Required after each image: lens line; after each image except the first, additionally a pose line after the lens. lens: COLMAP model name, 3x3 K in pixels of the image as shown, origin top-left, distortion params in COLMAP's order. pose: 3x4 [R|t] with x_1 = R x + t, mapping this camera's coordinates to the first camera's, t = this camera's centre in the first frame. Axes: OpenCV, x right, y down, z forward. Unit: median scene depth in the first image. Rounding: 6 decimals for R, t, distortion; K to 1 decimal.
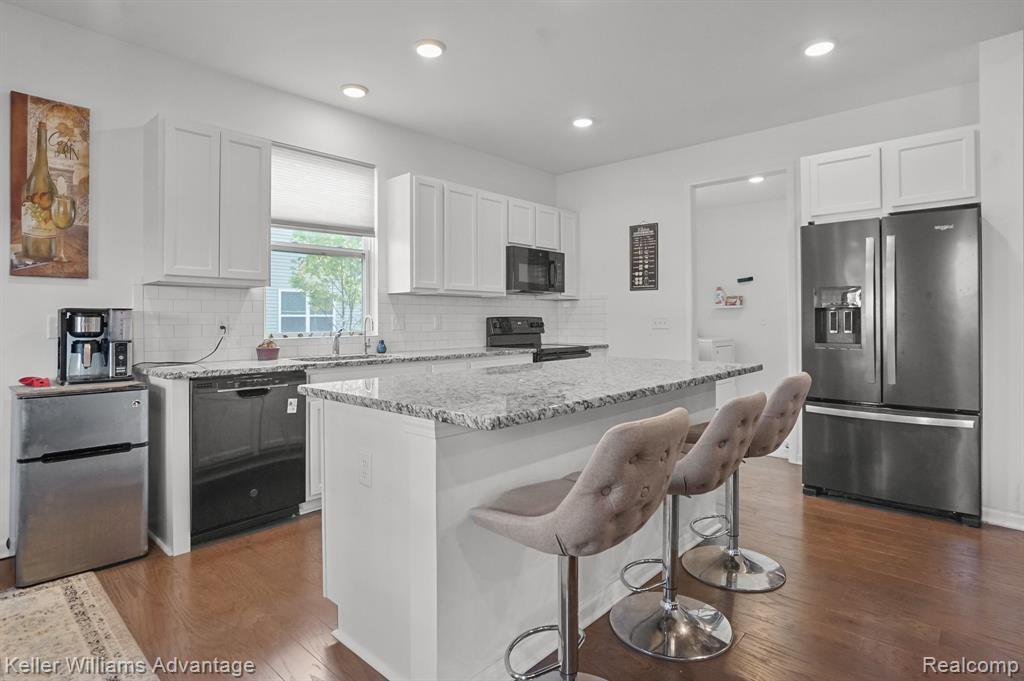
lens RADIAL K [[533.1, 0, 499.6], [0, 533.1, 318.3], [0, 0, 1]] dist [0.004161, 0.001744]
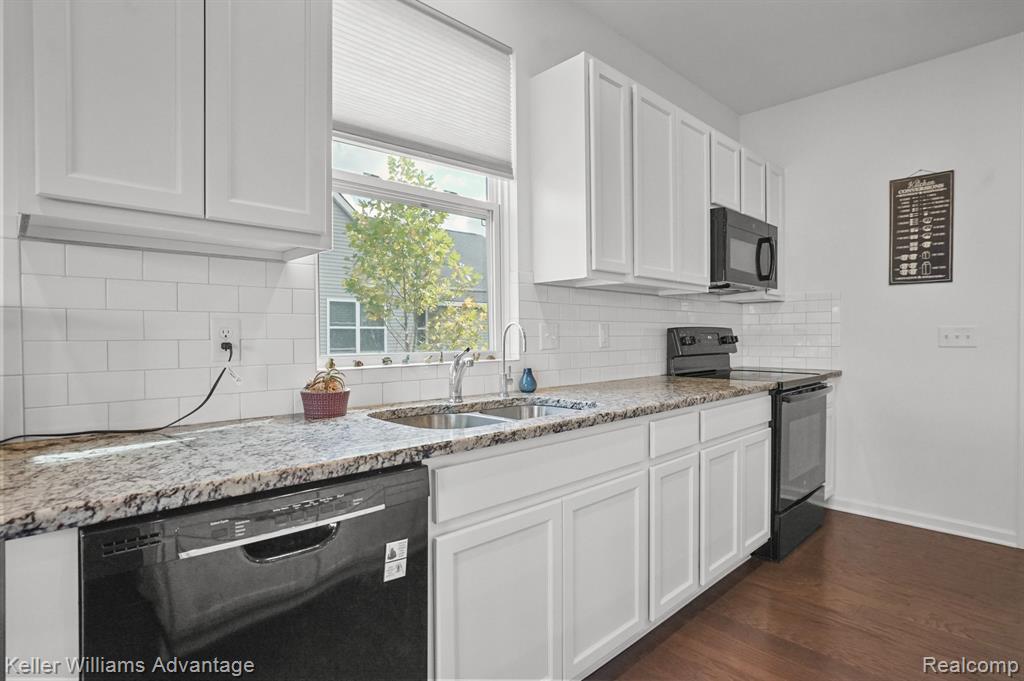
lens RADIAL K [[533.1, 0, 513.0], [0, 533.1, 340.5], [0, 0, 1]] dist [0.004161, 0.001744]
pose [[0.998601, 0.002534, -0.052823, -0.176274], [-0.001636, 0.999854, 0.017034, 0.003169], [0.052859, -0.016923, 0.998459, 0.389887]]
